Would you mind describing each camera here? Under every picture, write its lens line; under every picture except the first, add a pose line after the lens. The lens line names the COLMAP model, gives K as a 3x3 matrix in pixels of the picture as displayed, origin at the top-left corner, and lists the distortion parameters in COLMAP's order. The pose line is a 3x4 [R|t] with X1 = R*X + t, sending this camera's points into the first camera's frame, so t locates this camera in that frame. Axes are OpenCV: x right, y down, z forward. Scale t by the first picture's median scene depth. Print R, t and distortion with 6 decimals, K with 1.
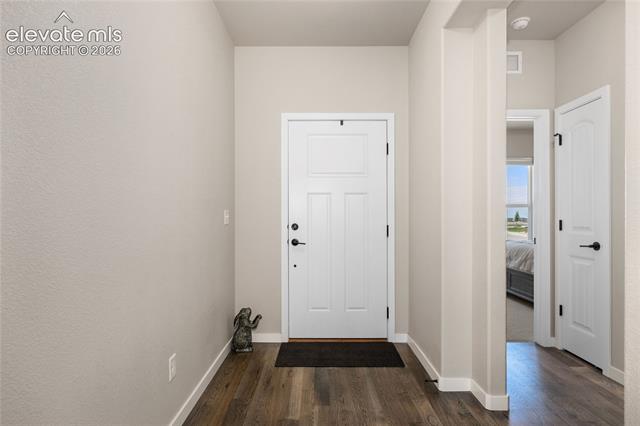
lens RADIAL K [[366.8, 0, 320.0], [0, 366.8, 215.1], [0, 0, 1]] dist [0.000098, 0.000013]
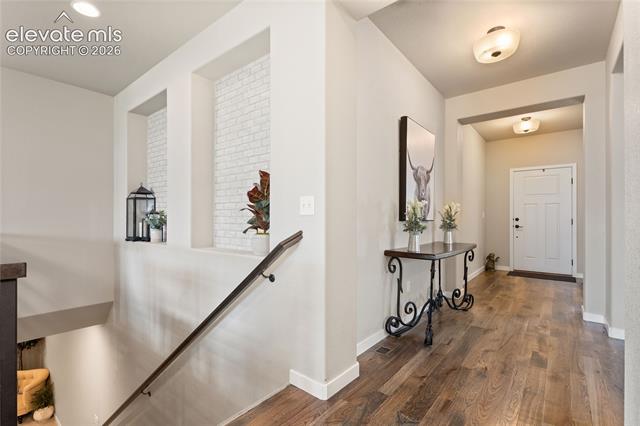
lens RADIAL K [[297.7, 0, 317.6], [0, 297.7, 215.6], [0, 0, 1]] dist [0.009753, -0.000864]
pose [[0.774409, -0.000910, -0.632685, 0.141880], [0.000121, 0.999999, -0.001291, 0.010303], [0.632686, 0.000923, 0.774408, -1.165214]]
